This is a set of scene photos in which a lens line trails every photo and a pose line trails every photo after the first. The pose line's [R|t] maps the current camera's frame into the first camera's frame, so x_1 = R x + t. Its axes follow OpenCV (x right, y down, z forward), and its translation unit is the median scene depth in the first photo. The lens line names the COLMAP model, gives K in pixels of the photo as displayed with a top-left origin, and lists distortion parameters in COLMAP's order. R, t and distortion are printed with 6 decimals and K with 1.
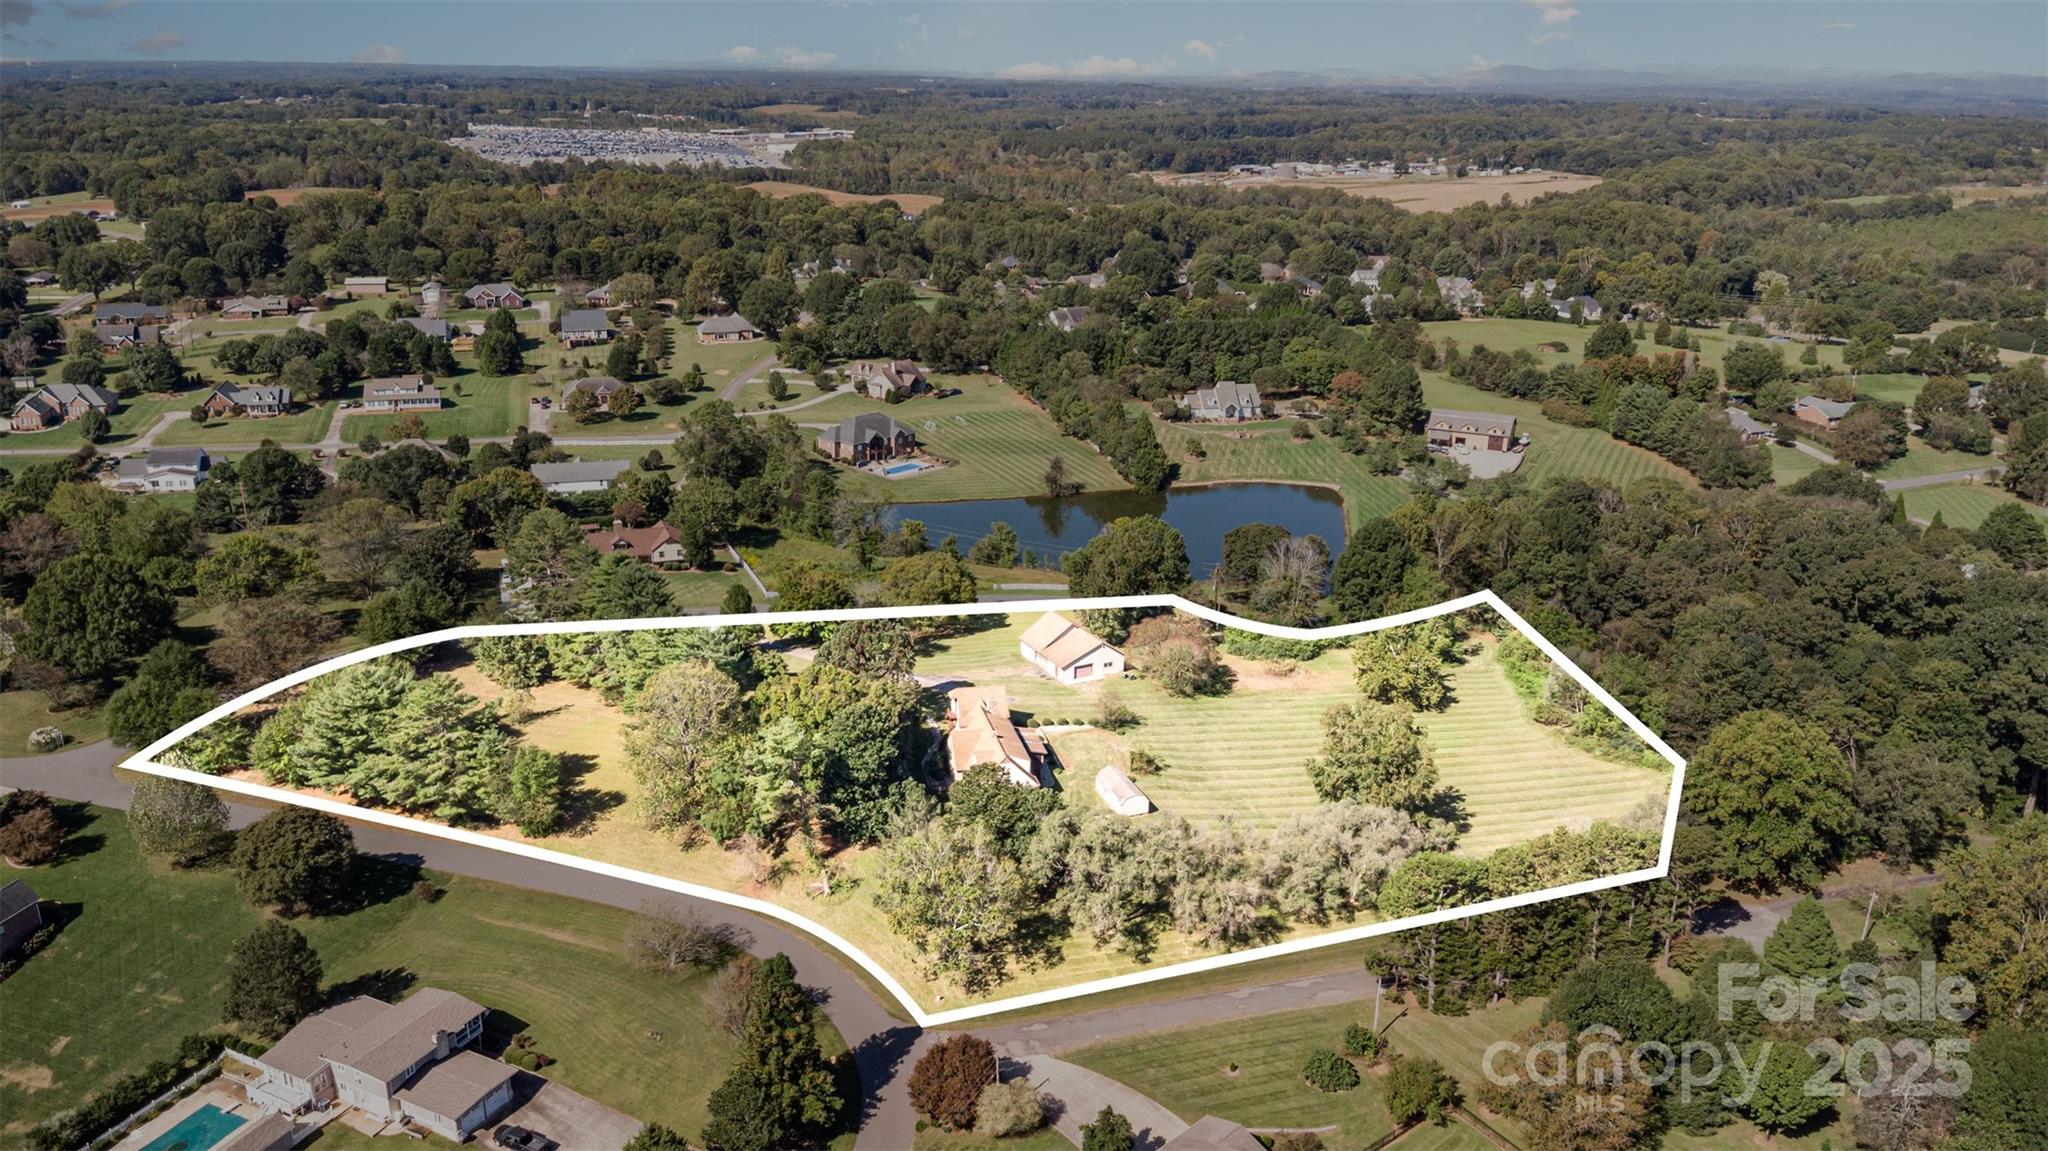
lens RADIAL K [[1393.3, 0, 1030.2], [0, 1393.3, 587.0], [0, 0, 1]] dist [0.003832, -0.045405]
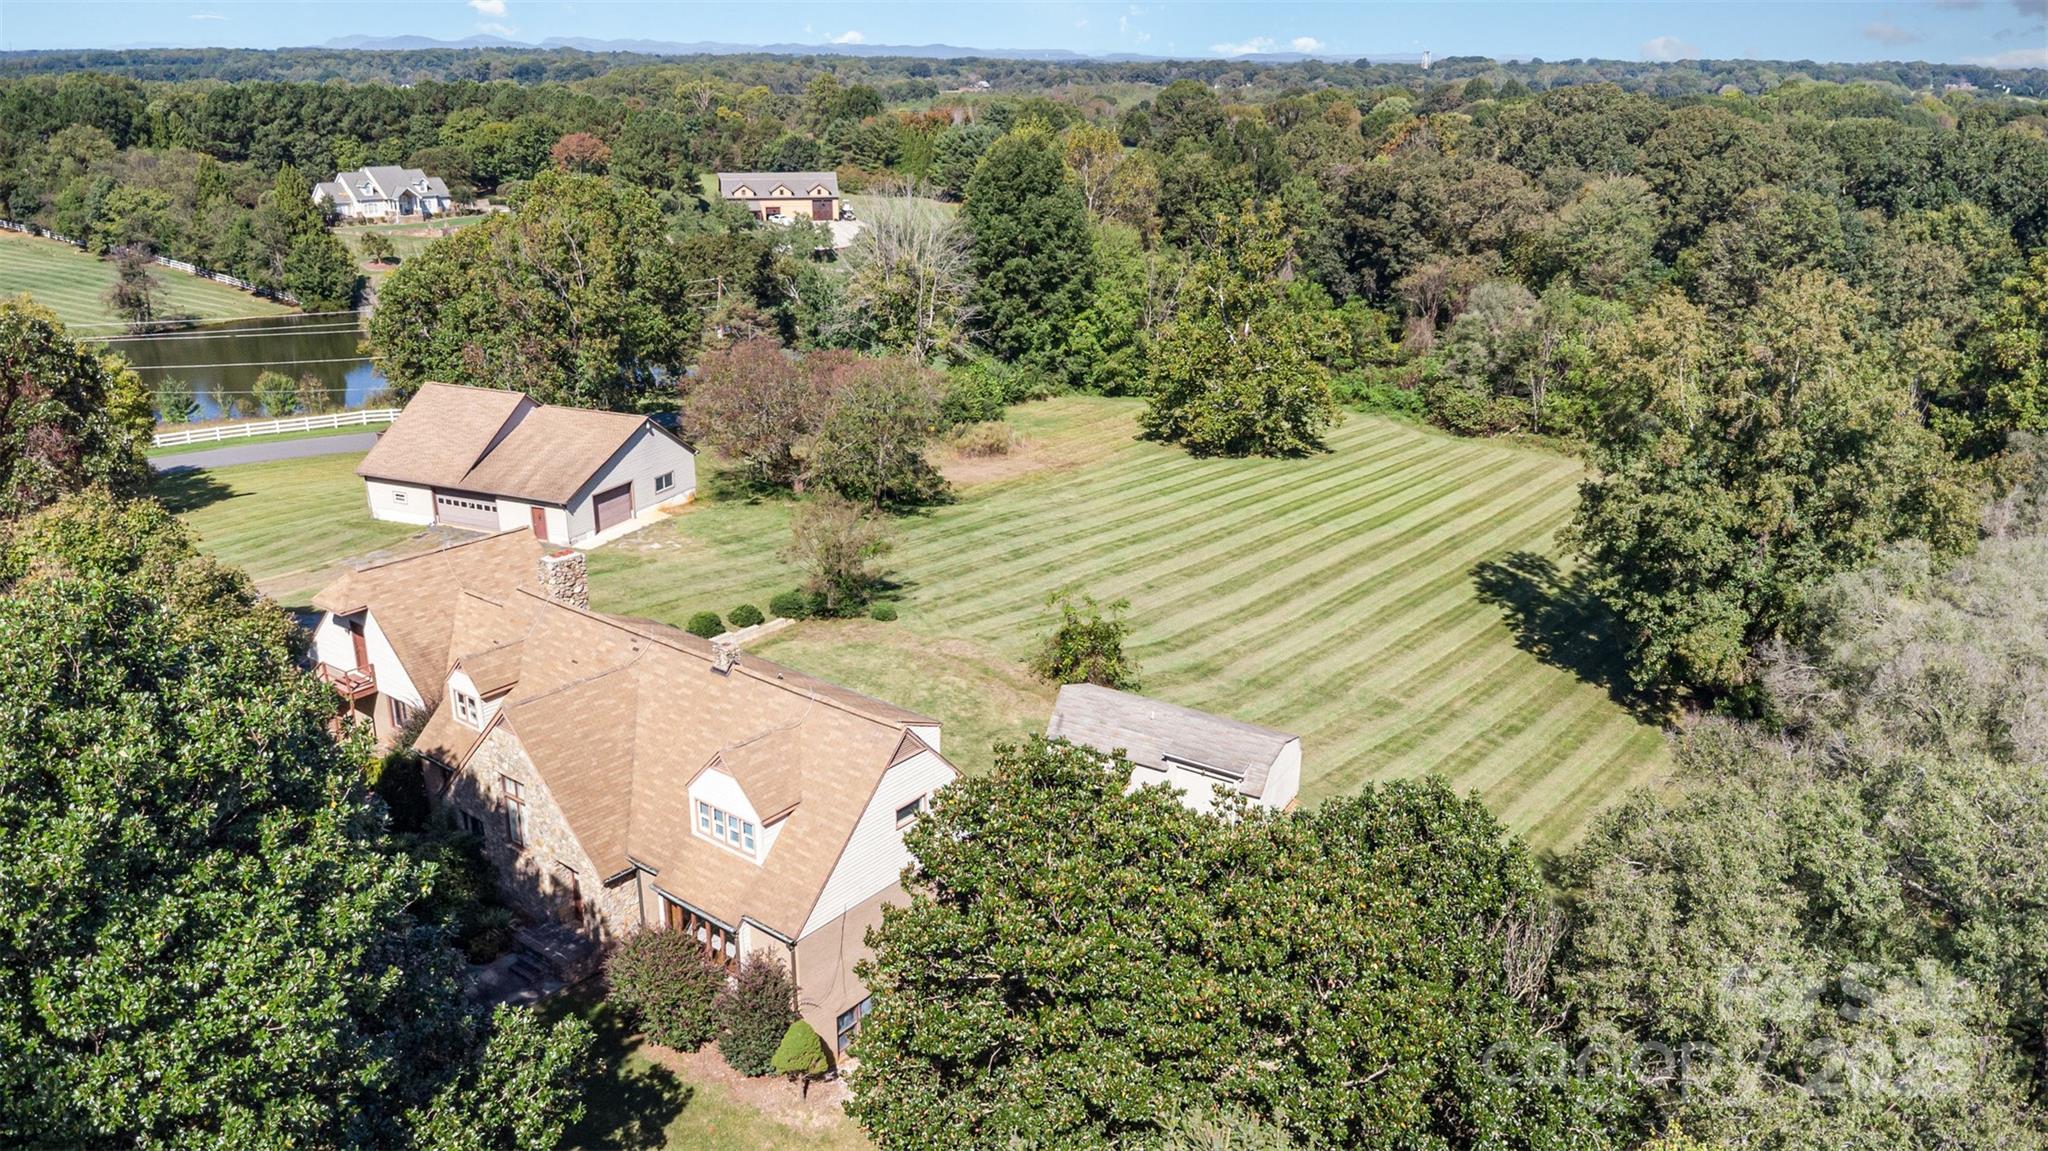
lens RADIAL K [[1393.3, 0, 1030.2], [0, 1393.3, 587.0], [0, 0, 1]] dist [0.003832, -0.045405]
pose [[0.756688, -0.225795, 0.613547, -0.056759], [0.218626, 0.971831, 0.088018, 0.040271], [-0.616138, 0.067535, 0.784737, 0.374508]]
